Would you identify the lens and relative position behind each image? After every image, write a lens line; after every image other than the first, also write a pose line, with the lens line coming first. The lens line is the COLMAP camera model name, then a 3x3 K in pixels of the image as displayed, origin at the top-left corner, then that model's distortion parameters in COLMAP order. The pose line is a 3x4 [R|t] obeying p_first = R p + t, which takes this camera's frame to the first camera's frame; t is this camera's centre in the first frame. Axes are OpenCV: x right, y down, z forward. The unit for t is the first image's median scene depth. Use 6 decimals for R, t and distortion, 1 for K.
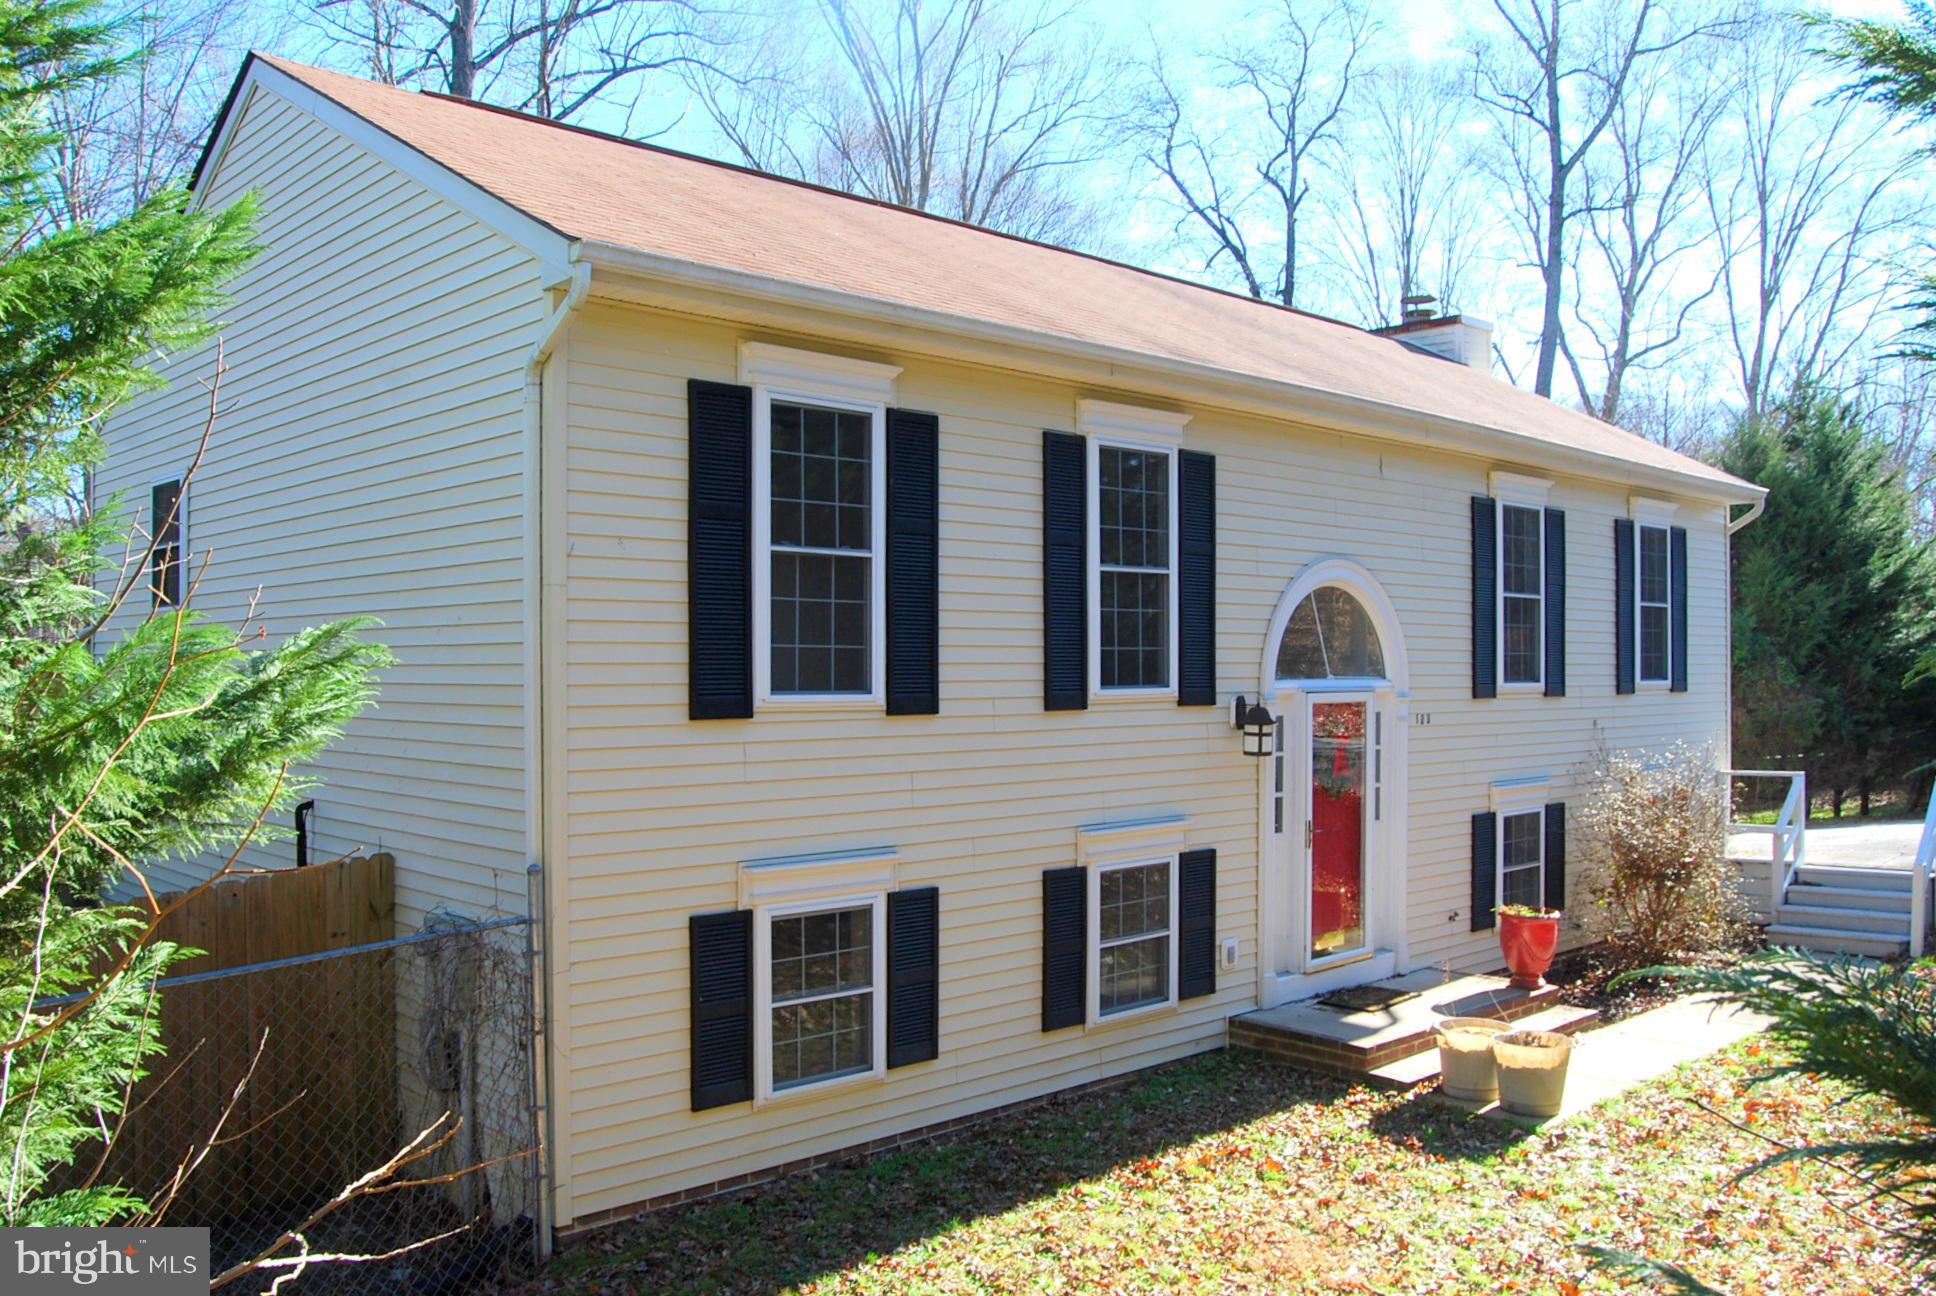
lens RADIAL K [[1567.6, 0, 968.0], [0, 1567.6, 655.4], [0, 0, 1]] dist [-0.081152, 0.010854]
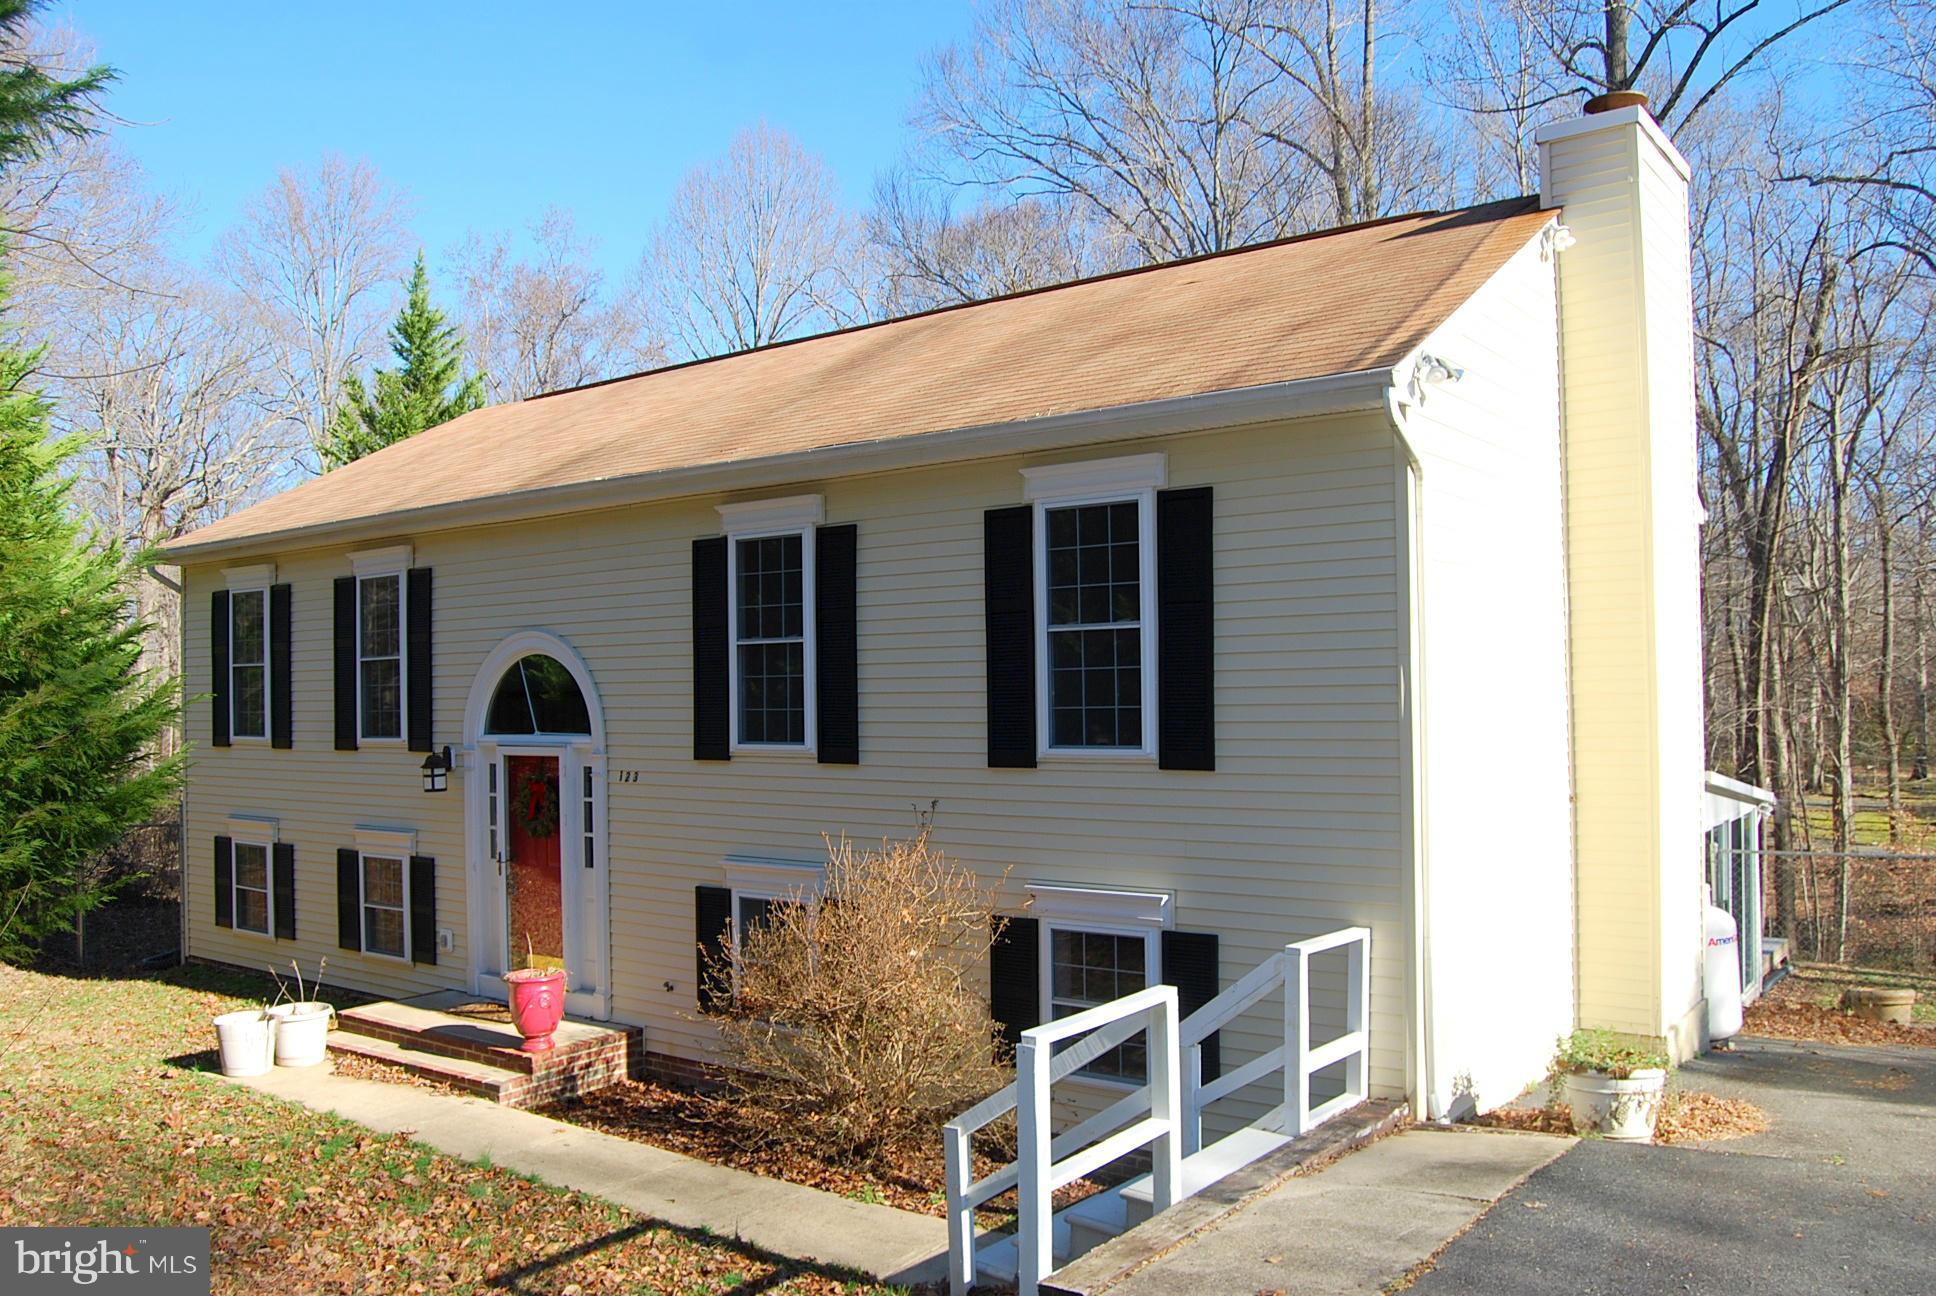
lens RADIAL K [[1168.5, 0, 972.9], [0, 1168.5, 715.2], [0, 0, 1]] dist [-0.011491, -0.000701]
pose [[0.292346, -0.005904, -0.956294, 0.948641], [0.003006, 0.999982, -0.005255, 0.004897], [0.956308, -0.001339, 0.292359, 0.866493]]
